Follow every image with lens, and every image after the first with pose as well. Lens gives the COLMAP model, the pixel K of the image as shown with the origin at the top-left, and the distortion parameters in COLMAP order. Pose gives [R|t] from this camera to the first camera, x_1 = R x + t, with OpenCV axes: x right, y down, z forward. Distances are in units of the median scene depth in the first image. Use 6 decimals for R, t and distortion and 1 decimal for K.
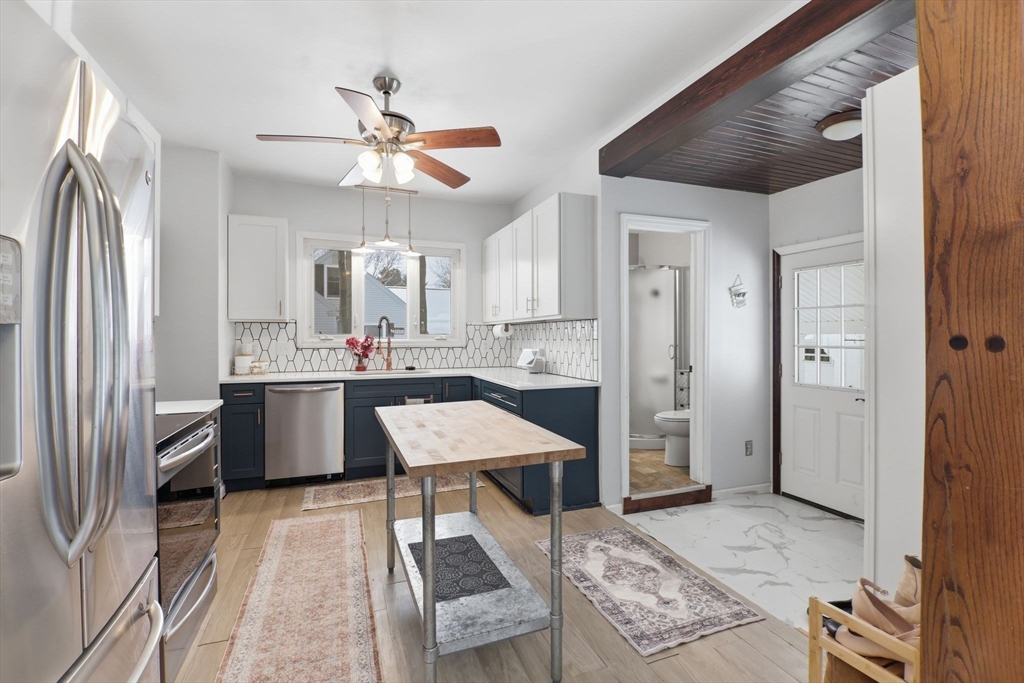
lens RADIAL K [[466.5, 0, 509.9], [0, 466.5, 338.6], [0, 0, 1]] dist [-0.016661, -0.004028]
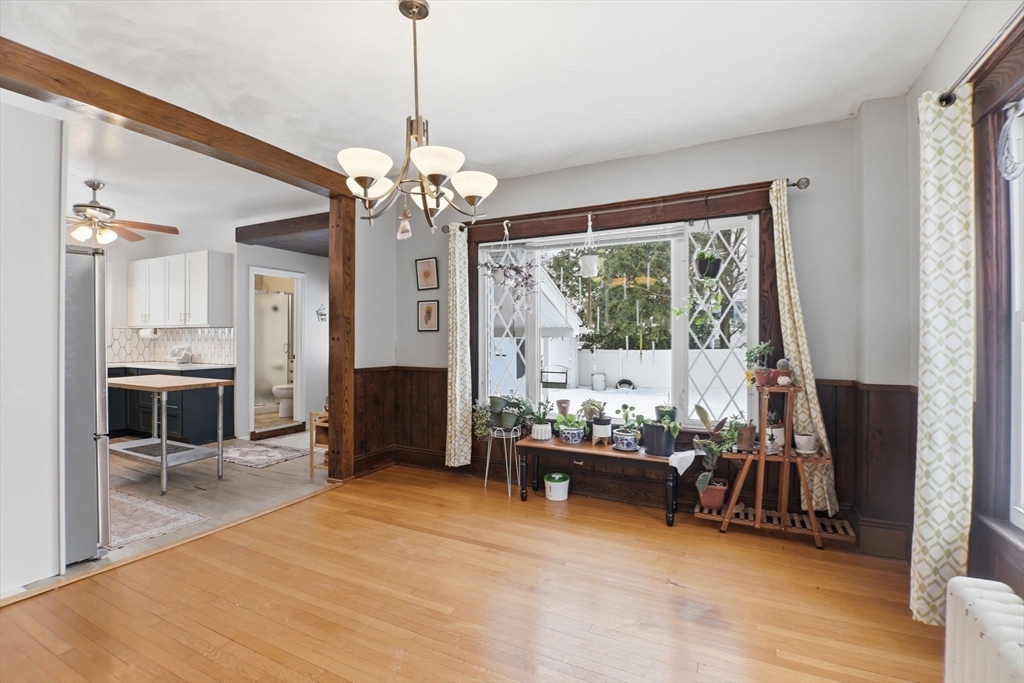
lens RADIAL K [[466.5, 0, 514.1], [0, 466.5, 336.1], [0, 0, 1]] dist [-0.016661, -0.004028]
pose [[0.728917, 0.007443, 0.684562, -0.190582], [0.000283, 0.999938, -0.011173, 0.007209], [-0.684602, 0.008339, 0.728869, -0.794525]]
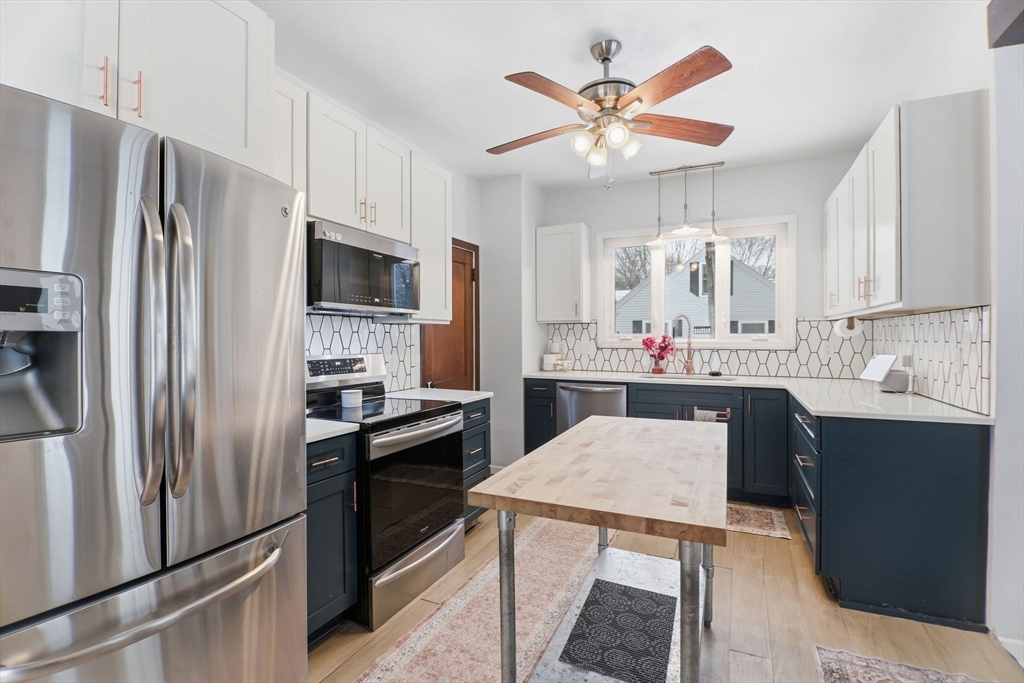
lens RADIAL K [[466.5, 0, 504.9], [0, 466.5, 343.9], [0, 0, 1]] dist [-0.016661, -0.004028]
pose [[0.686187, 0.011008, -0.727342, 0.163267], [-0.001000, 0.999899, 0.014189, -0.002519], [0.727424, -0.009009, 0.686129, 0.167667]]
